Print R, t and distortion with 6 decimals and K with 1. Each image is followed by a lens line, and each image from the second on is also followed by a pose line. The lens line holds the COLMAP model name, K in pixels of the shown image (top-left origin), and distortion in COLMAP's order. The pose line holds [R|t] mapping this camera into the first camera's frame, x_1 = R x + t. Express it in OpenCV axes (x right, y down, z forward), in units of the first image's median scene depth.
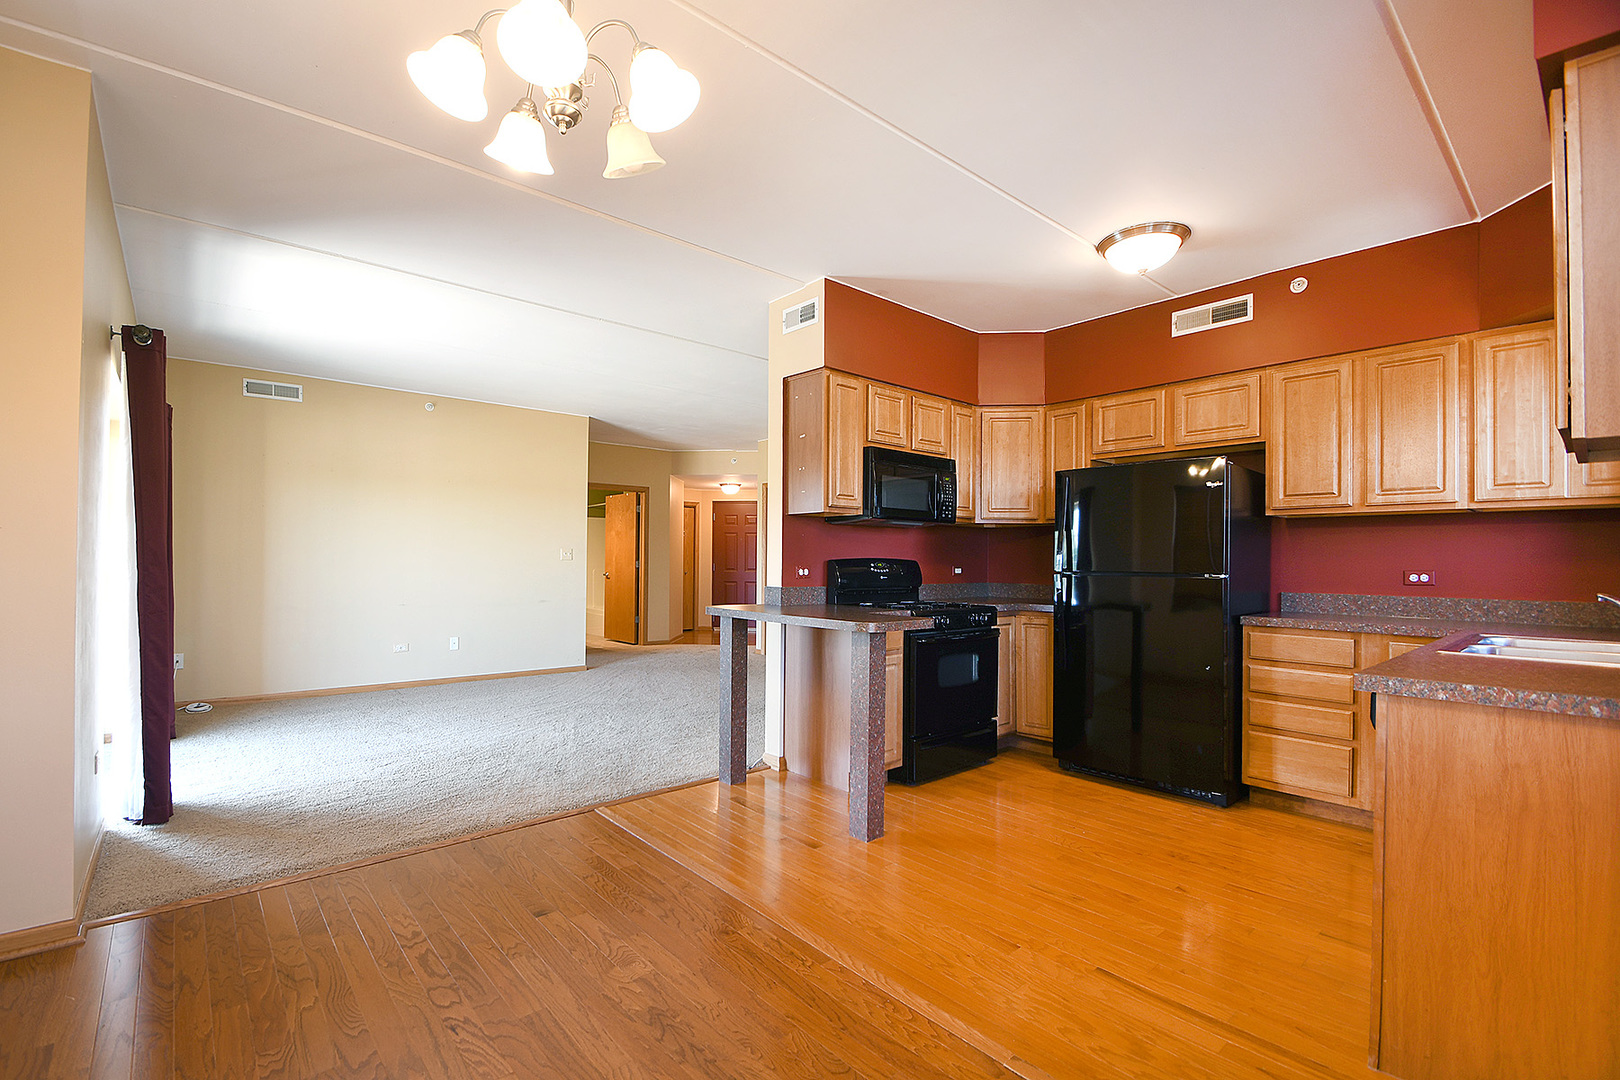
lens RADIAL K [[714.4, 0, 769.8], [0, 714.4, 553.9], [0, 0, 1]] dist [0.026430, -0.024897]
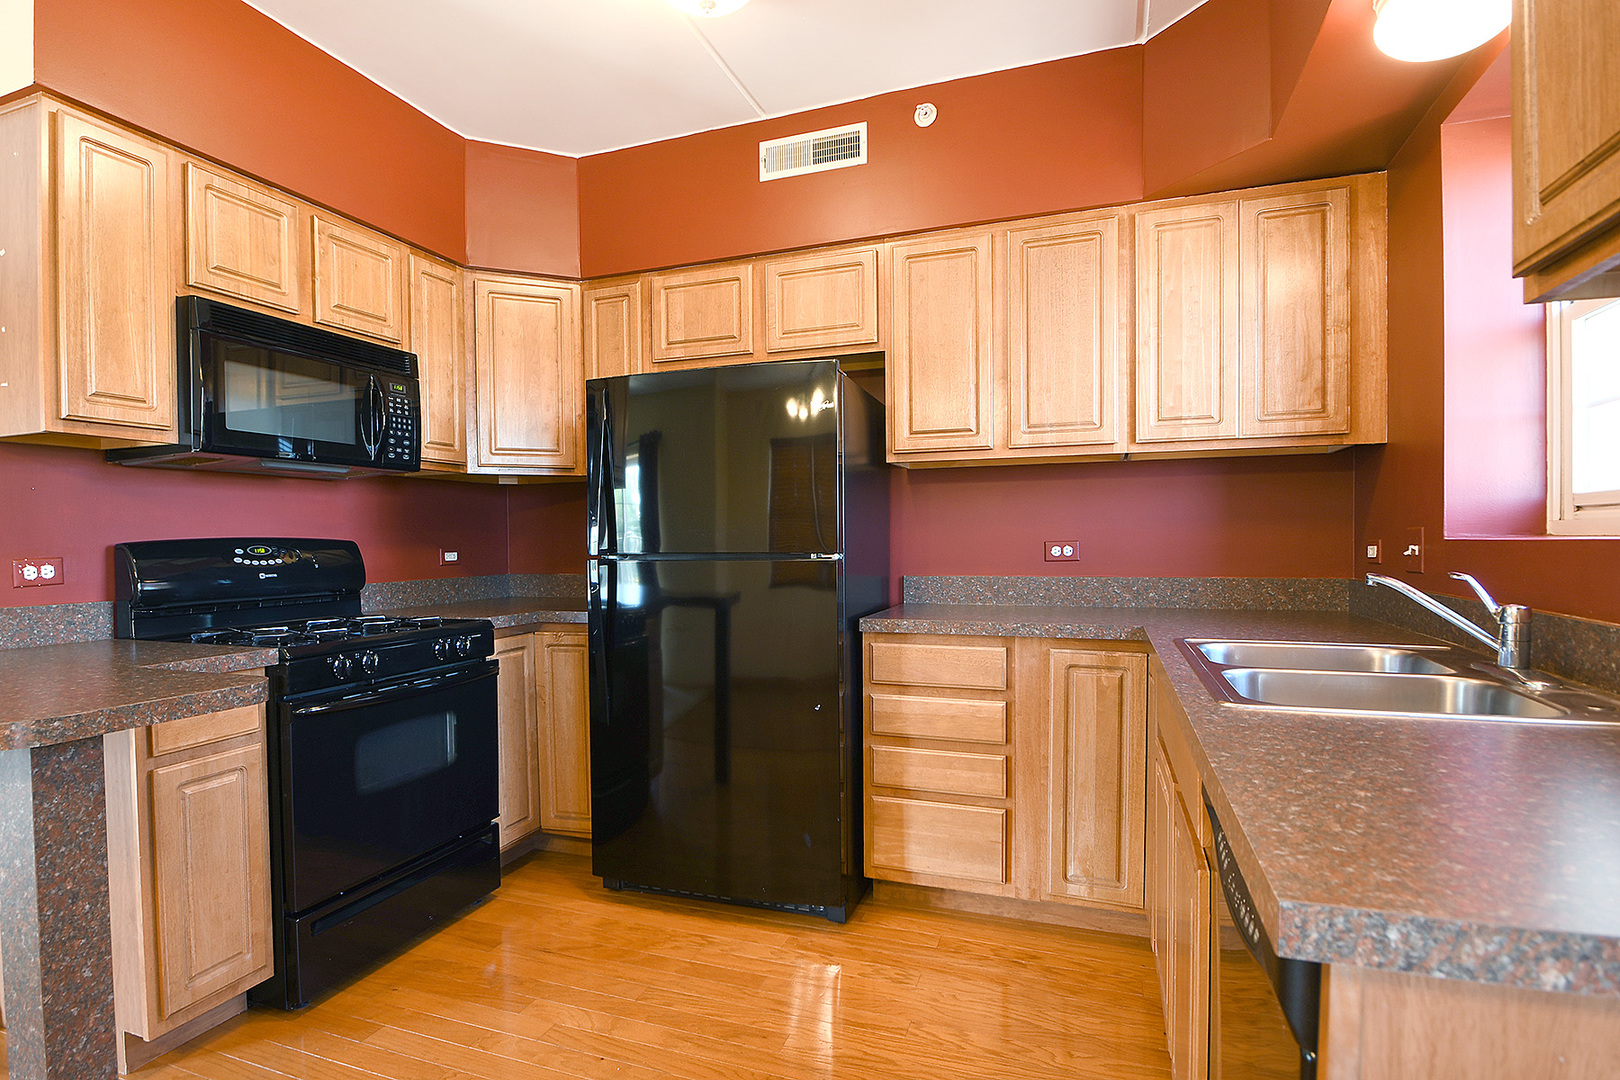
lens RADIAL K [[844.3, 0, 810.0], [0, 844.3, 540.0], [0, 0, 1]] dist [-0.000327, 0.000011]
pose [[0.850610, -0.020140, 0.525411, 0.205960], [0.014054, 0.999780, 0.015571, 0.004684], [-0.525609, -0.005861, 0.850706, 0.353695]]
